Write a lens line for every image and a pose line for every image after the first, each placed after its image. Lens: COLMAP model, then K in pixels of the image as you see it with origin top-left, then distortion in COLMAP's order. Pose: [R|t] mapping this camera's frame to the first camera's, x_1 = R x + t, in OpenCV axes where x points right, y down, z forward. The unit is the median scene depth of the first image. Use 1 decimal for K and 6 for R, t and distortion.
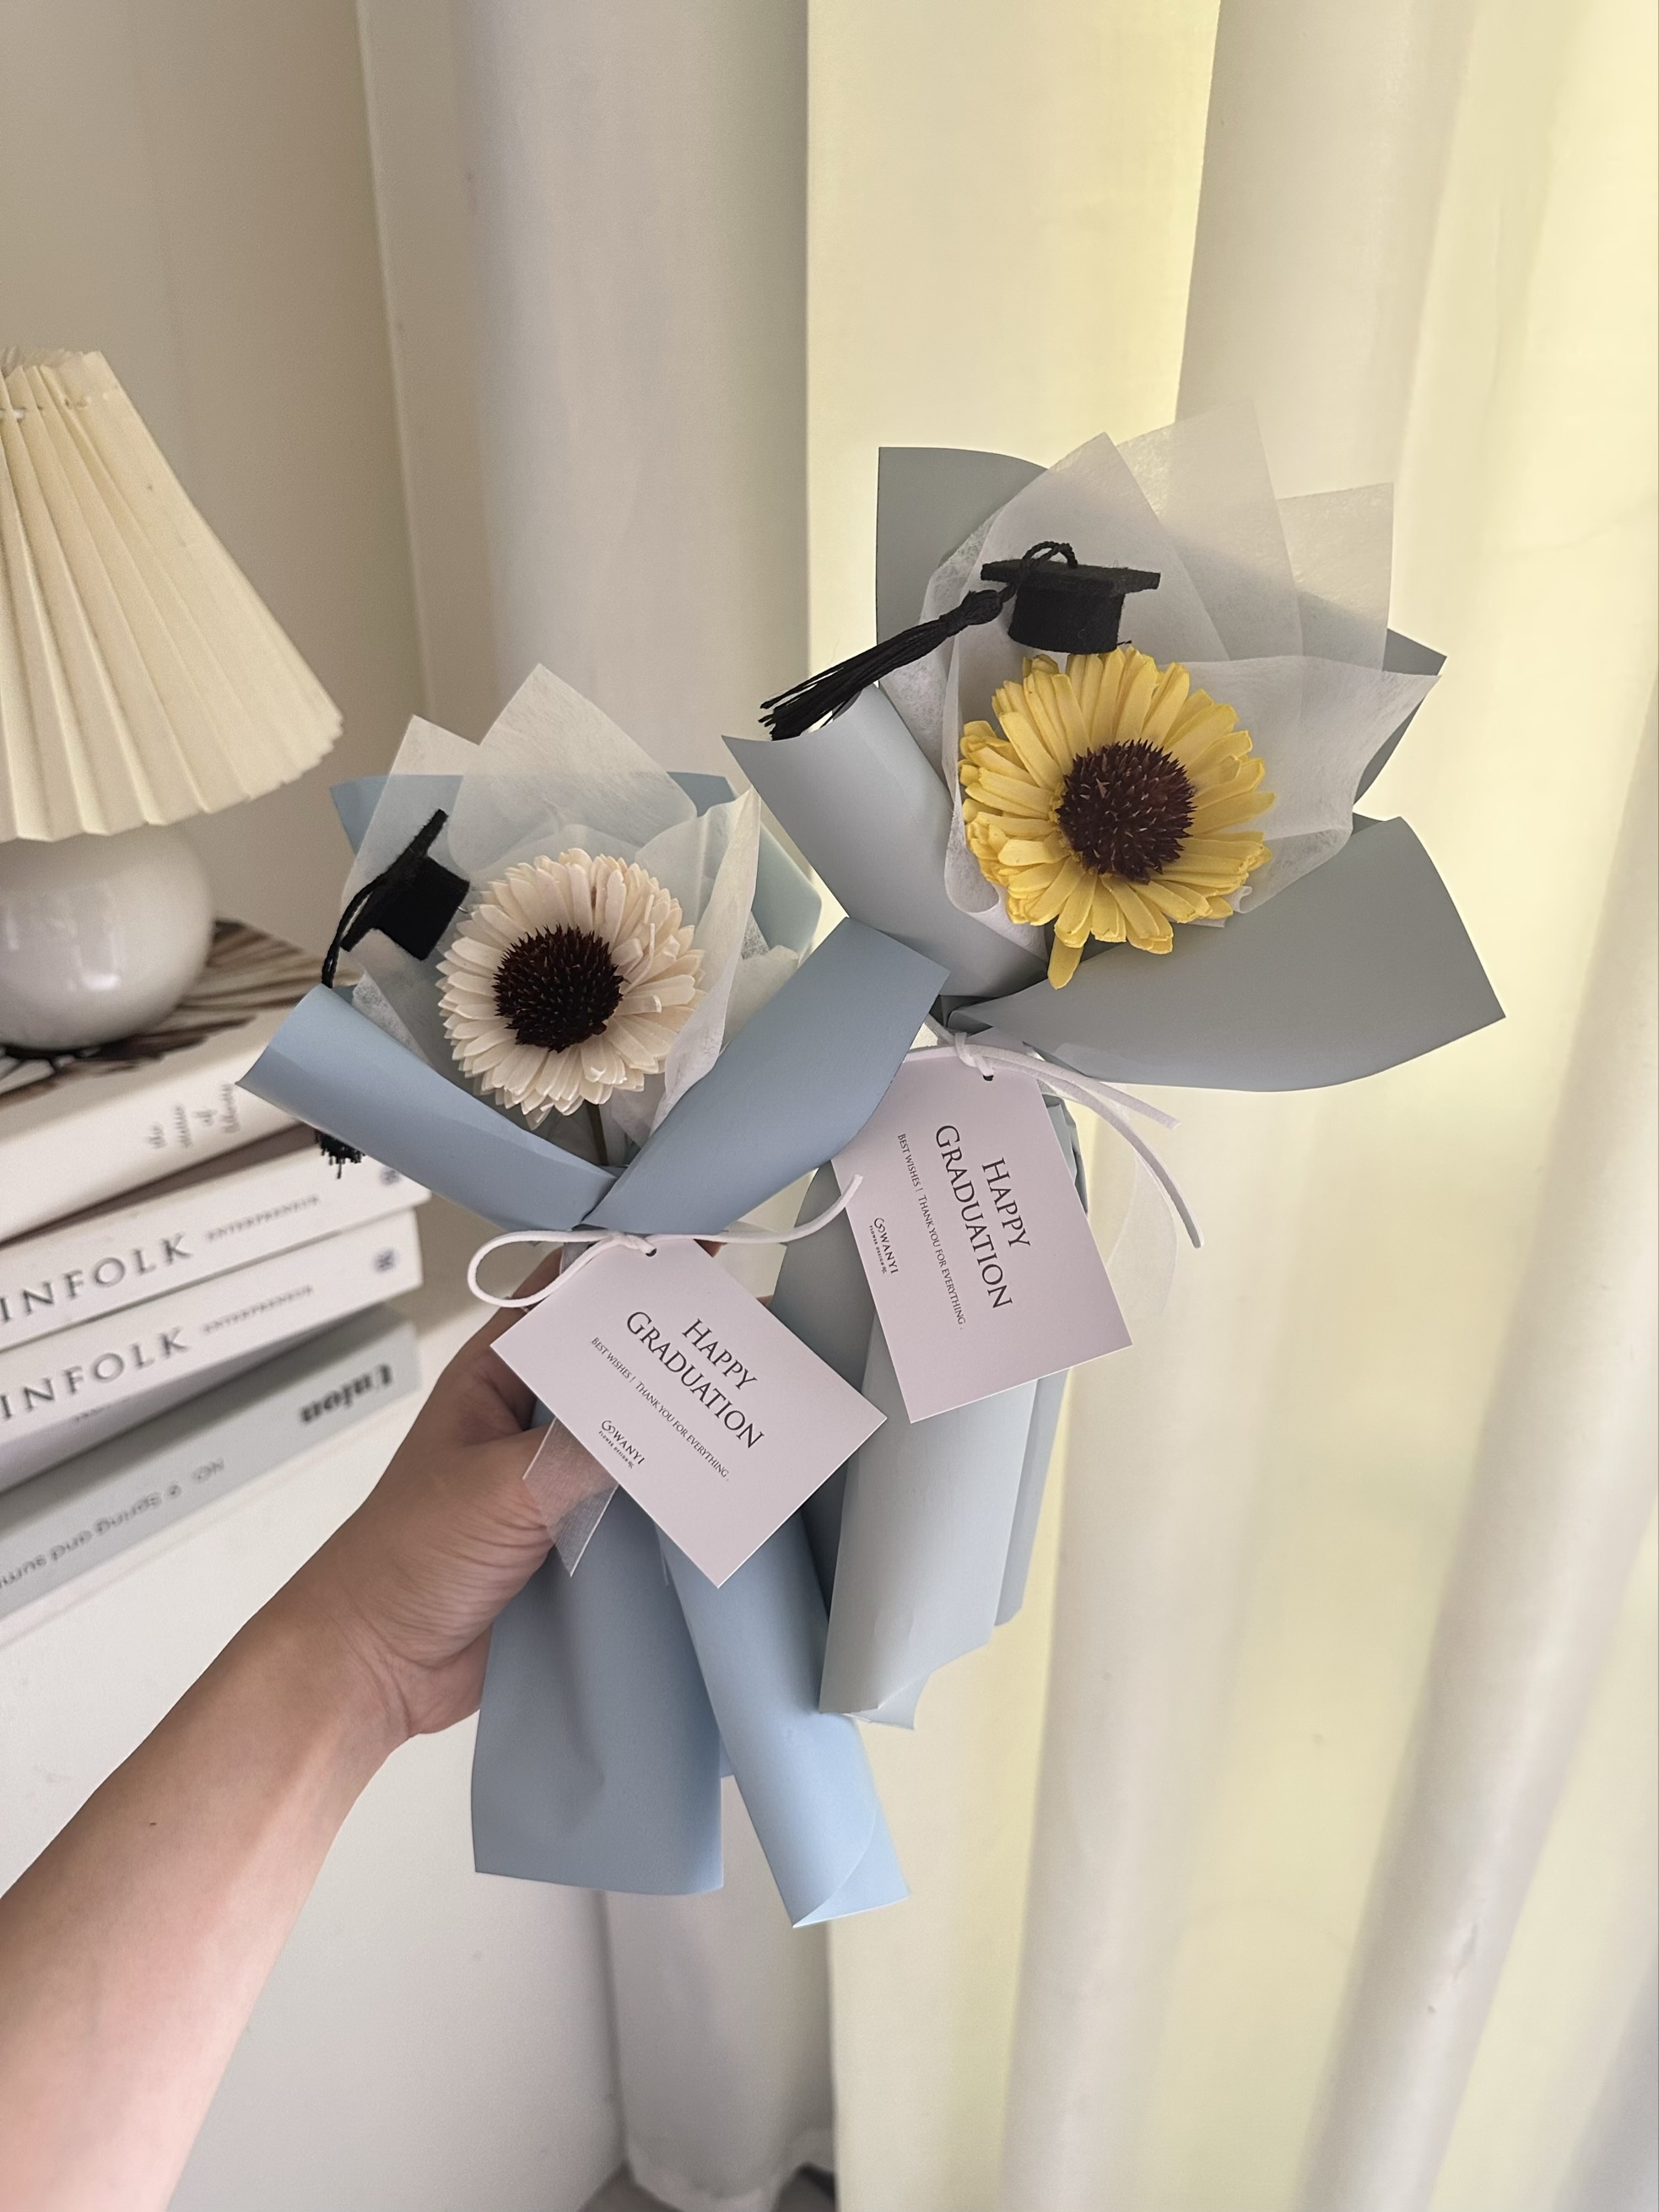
lens RADIAL K [[1606.4, 0, 847.3], [0, 1606.4, 1113.8], [0, 0, 1]] dist [-0.021566, -0.012479]
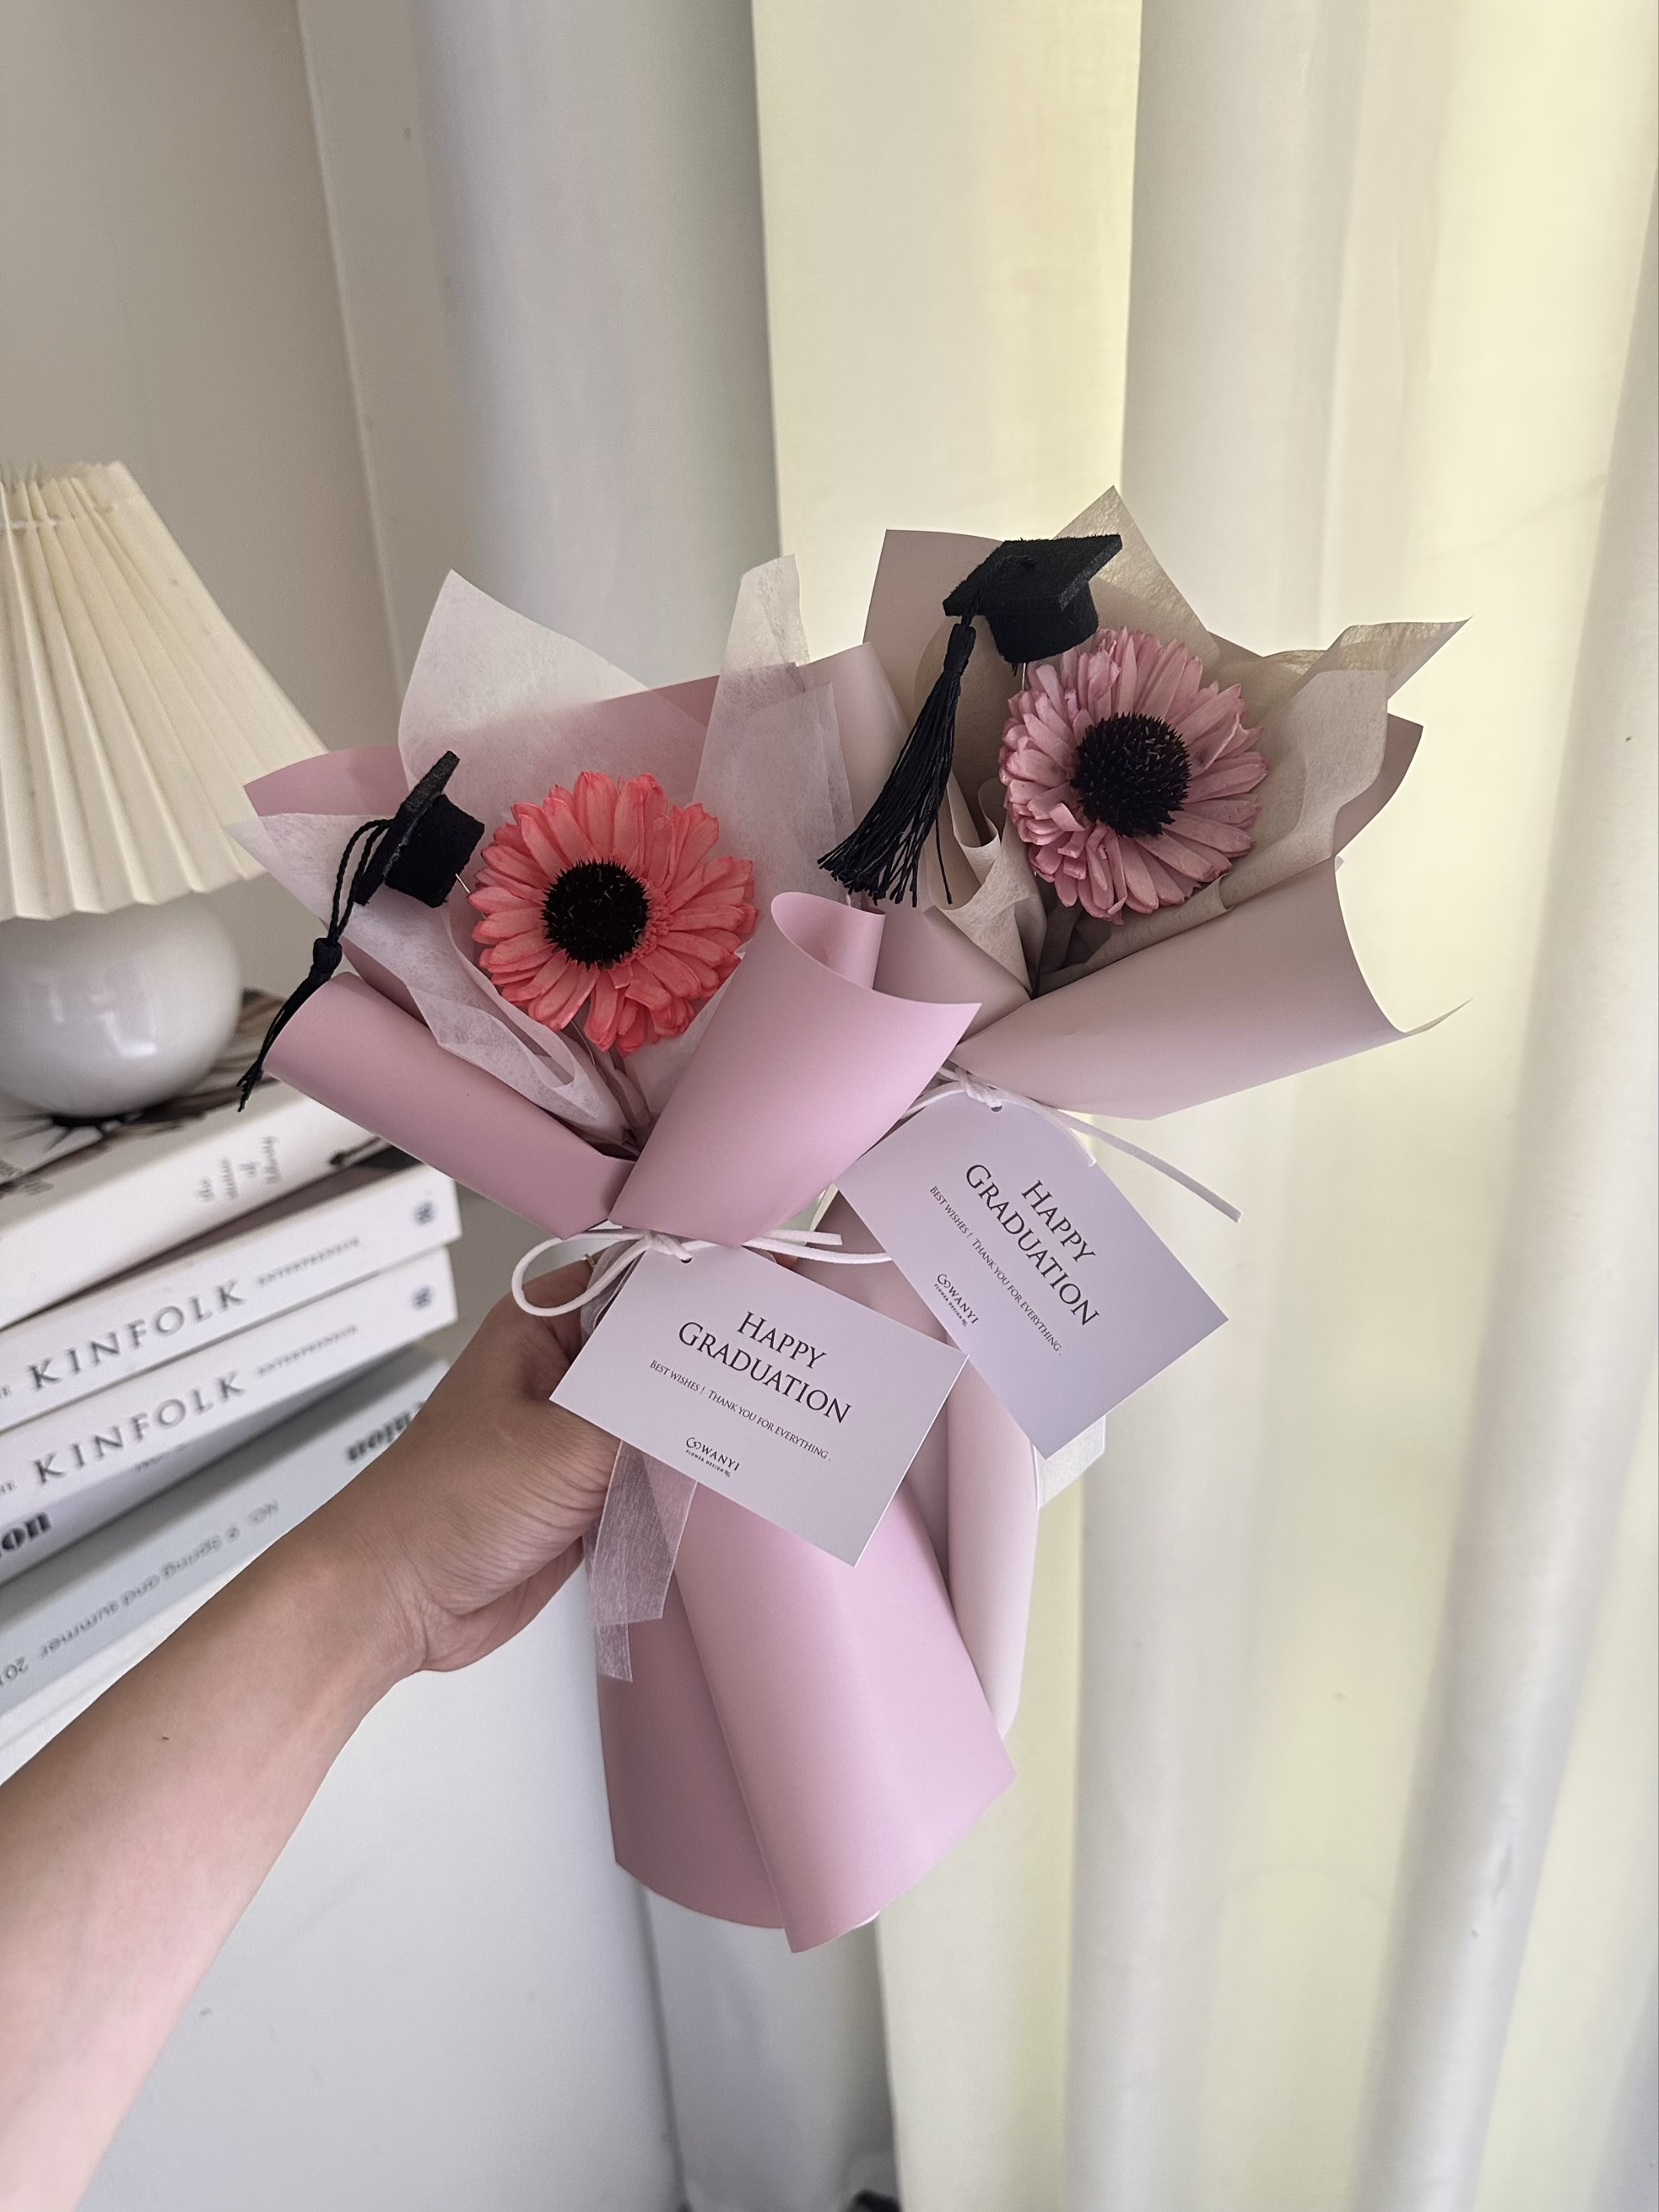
lens RADIAL K [[1606.4, 0, 826.4], [0, 1606.4, 1111.2], [0, 0, 1]] dist [-0.021566, -0.012479]
pose [[0.997260, -0.071402, 0.019354, -0.039613], [0.072130, 0.996593, -0.039989, 0.033860], [-0.016432, 0.041276, 0.999013, -0.062654]]
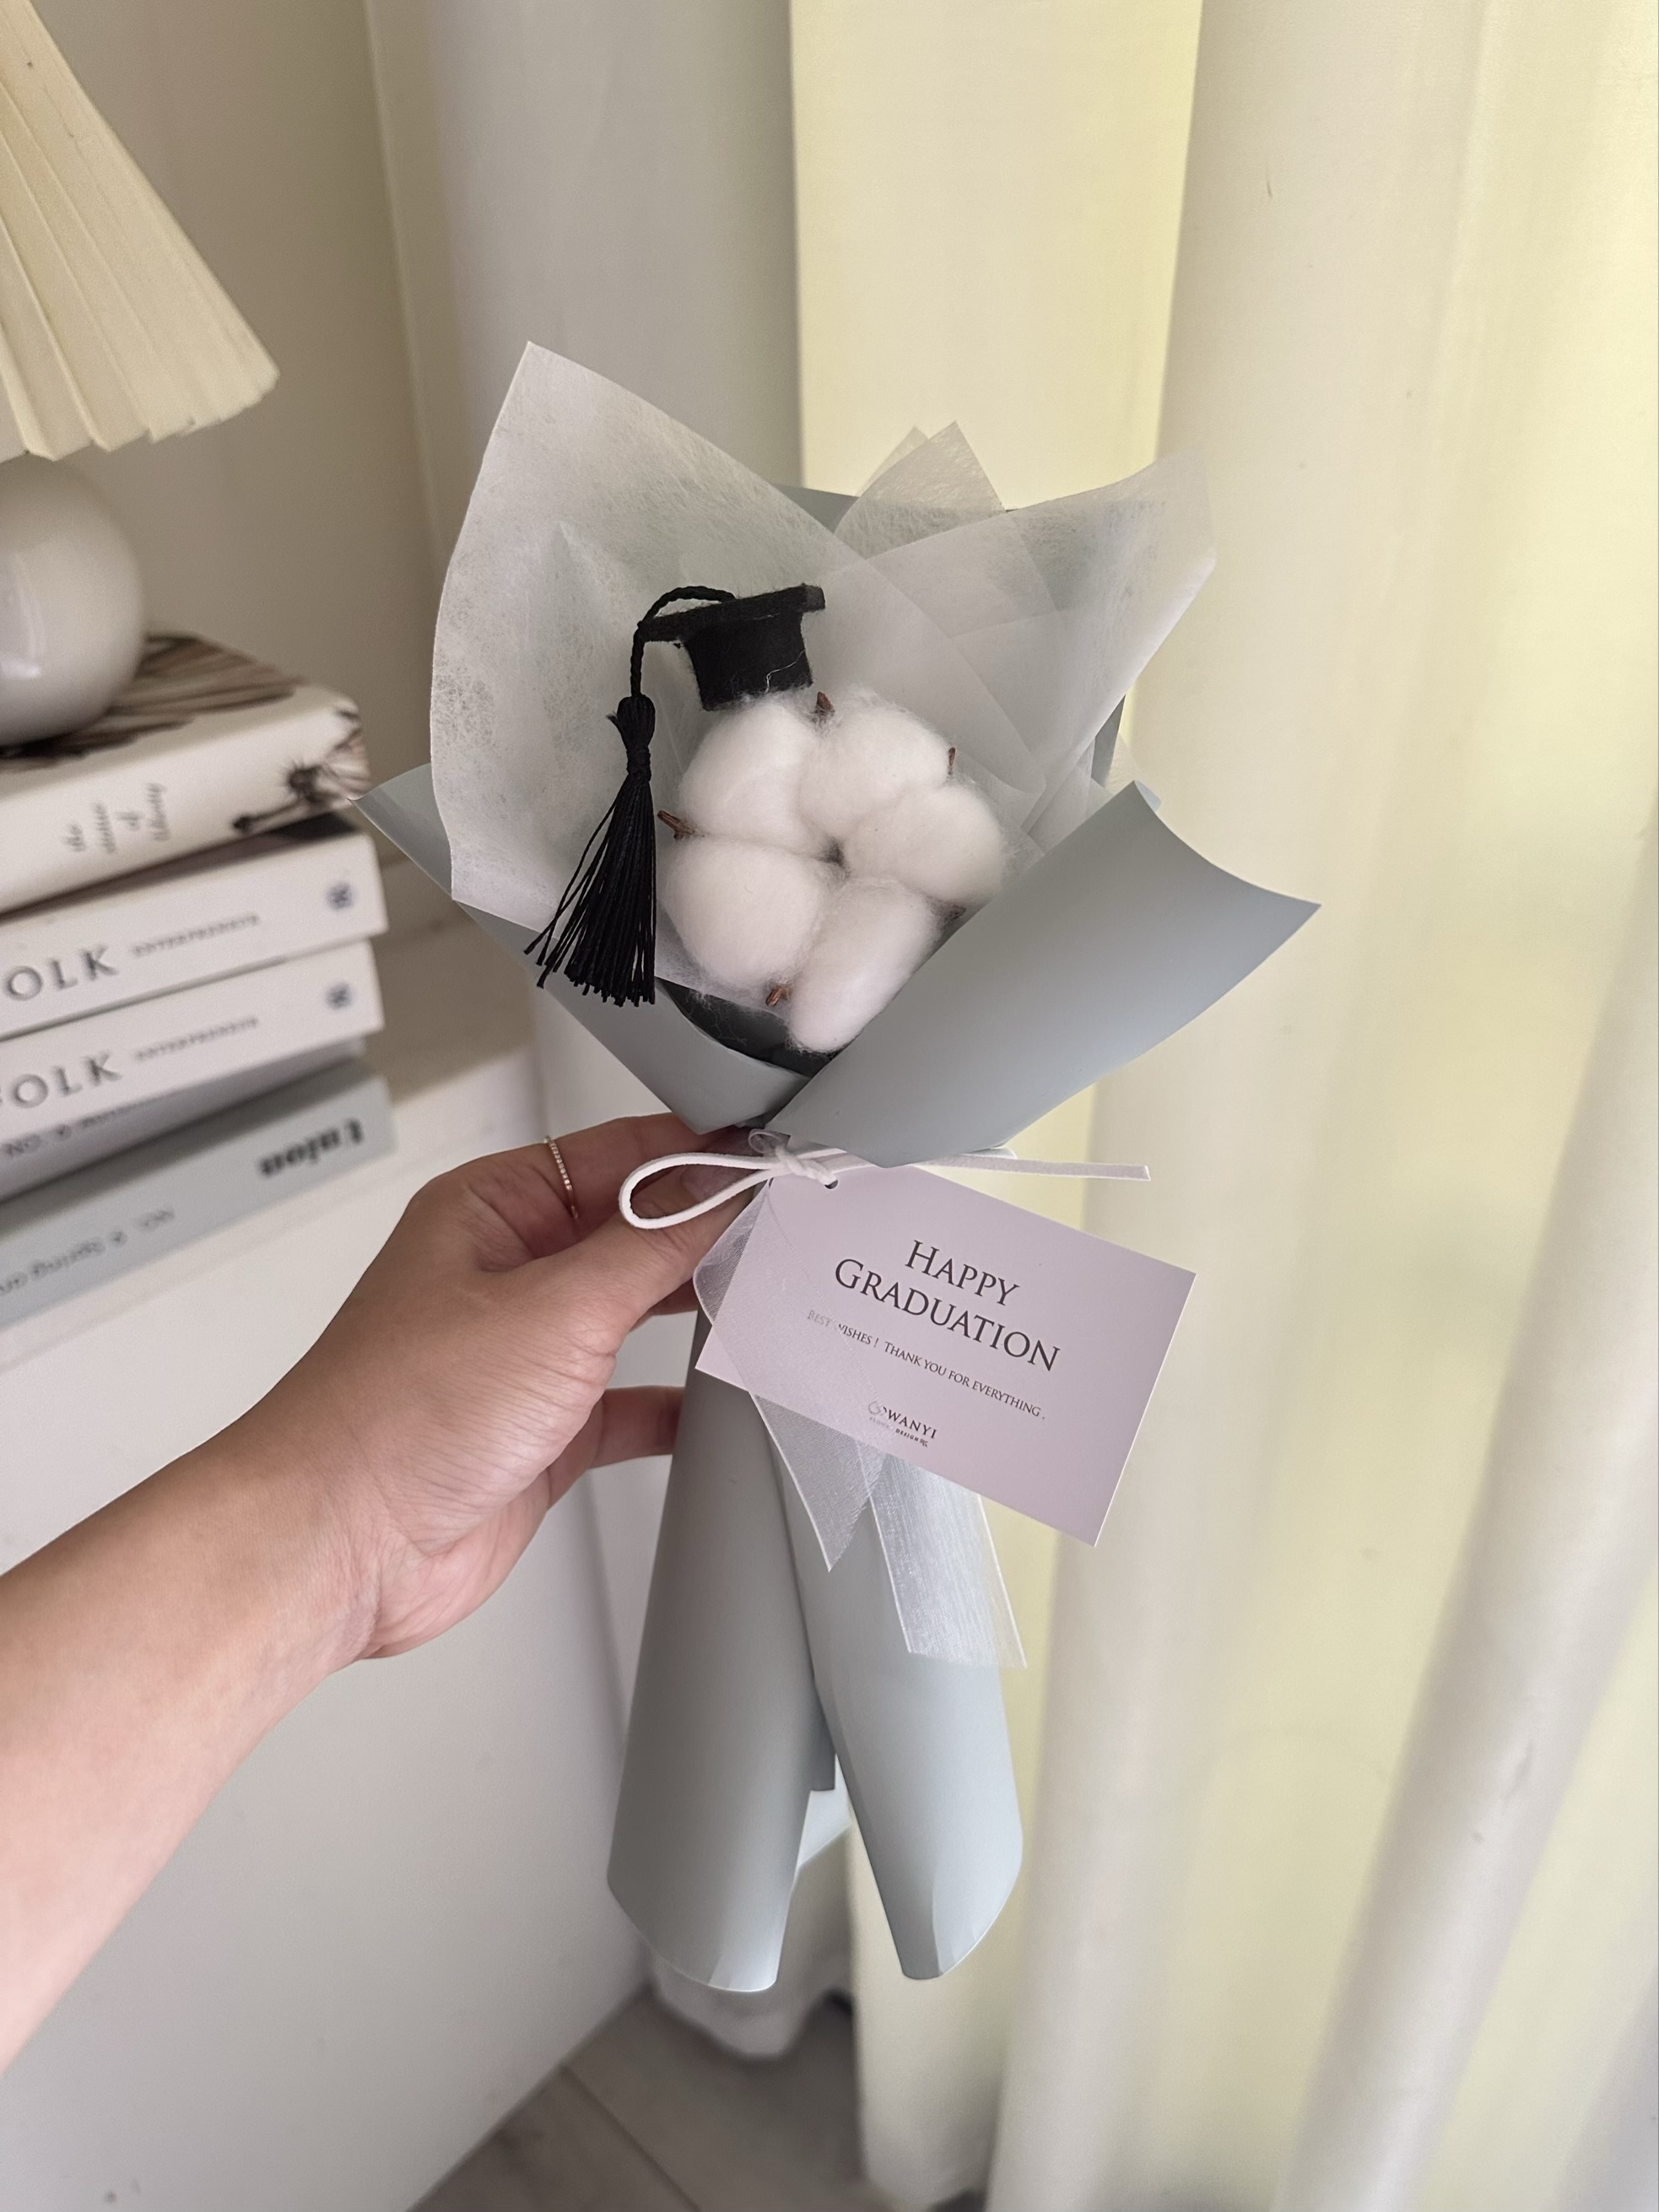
lens RADIAL K [[1606.4, 0, 824.3], [0, 1606.4, 1123.6], [0, 0, 1]] dist [-0.021566, -0.012479]
pose [[0.997208, 0.016872, -0.072737, 0.060335], [-0.011268, 0.996985, 0.076771, 0.100272], [0.073813, -0.075737, 0.994392, 0.115428]]
